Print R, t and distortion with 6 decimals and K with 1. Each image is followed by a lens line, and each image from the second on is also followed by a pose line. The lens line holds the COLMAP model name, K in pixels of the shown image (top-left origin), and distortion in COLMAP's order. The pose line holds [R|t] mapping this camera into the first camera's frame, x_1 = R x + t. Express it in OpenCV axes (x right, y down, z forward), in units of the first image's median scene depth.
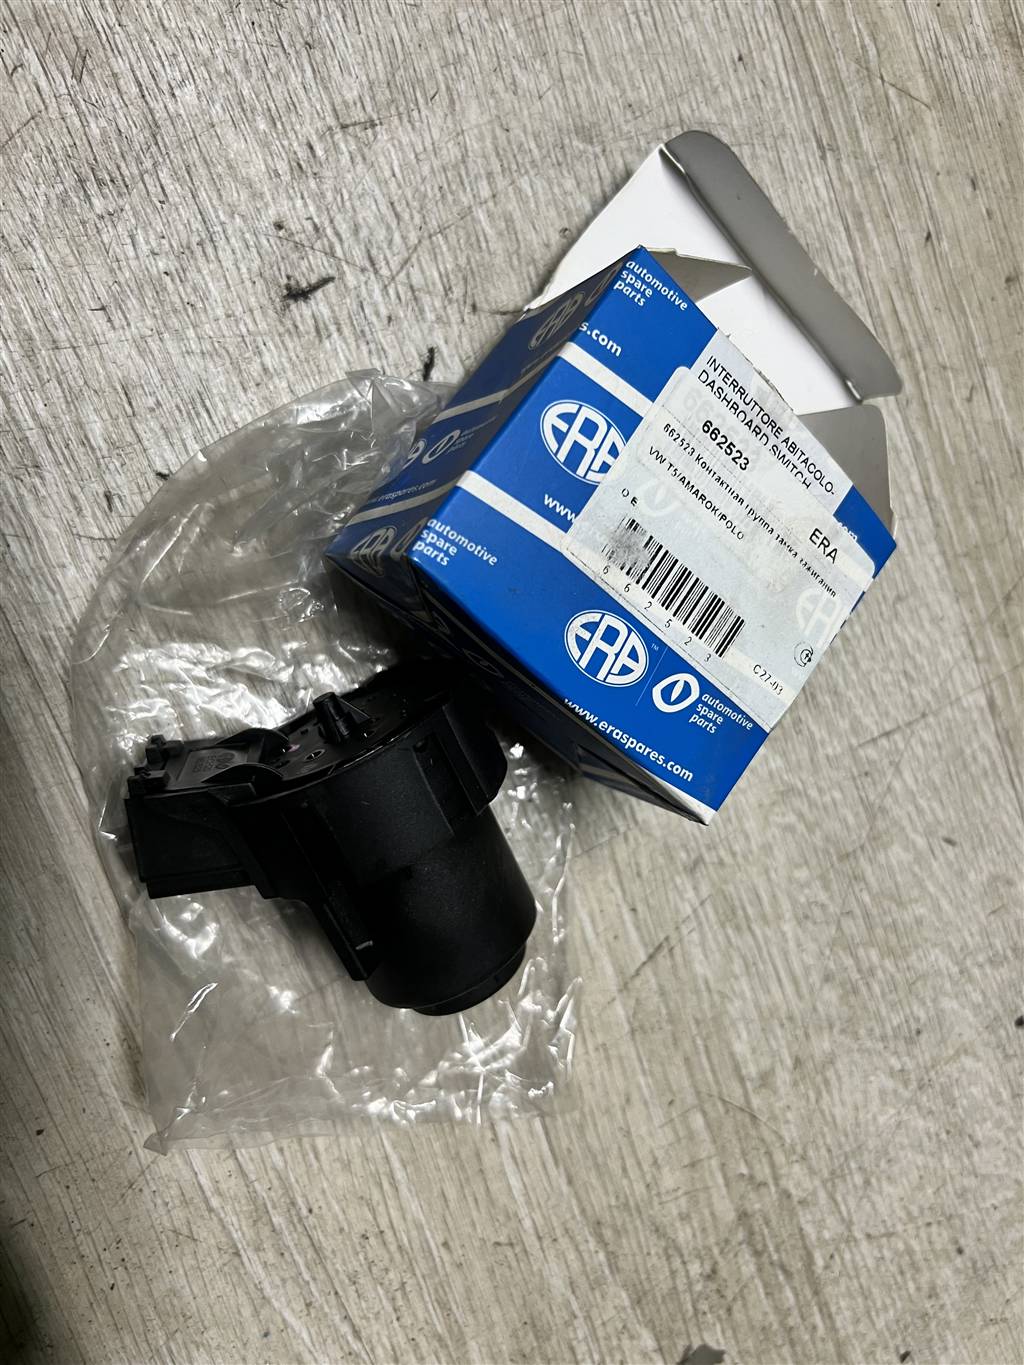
lens RADIAL K [[1082.9, 0, 516.3], [0, 1082.9, 694.3], [0, 0, 1]] dist [0.021297, -0.047681]
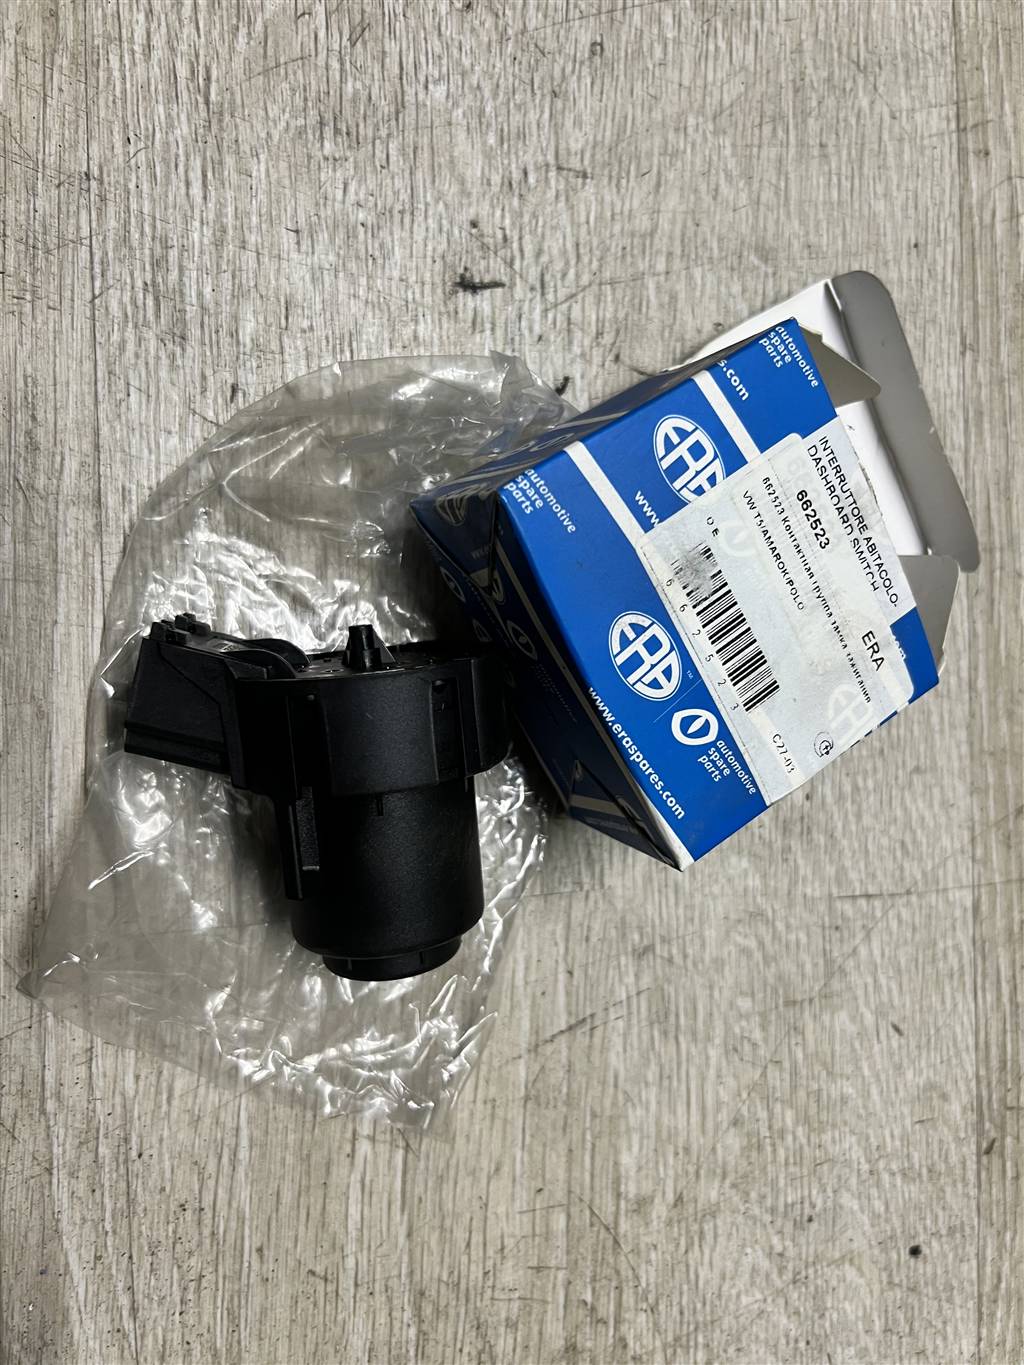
lens RADIAL K [[1082.9, 0, 514.6], [0, 1082.9, 685.2], [0, 0, 1]] dist [0.021297, -0.047681]
pose [[0.942107, 0.333881, -0.030944, 0.007398], [-0.334102, 0.926869, -0.171141, 0.171685], [-0.028459, 0.171571, 0.984761, 0.007616]]
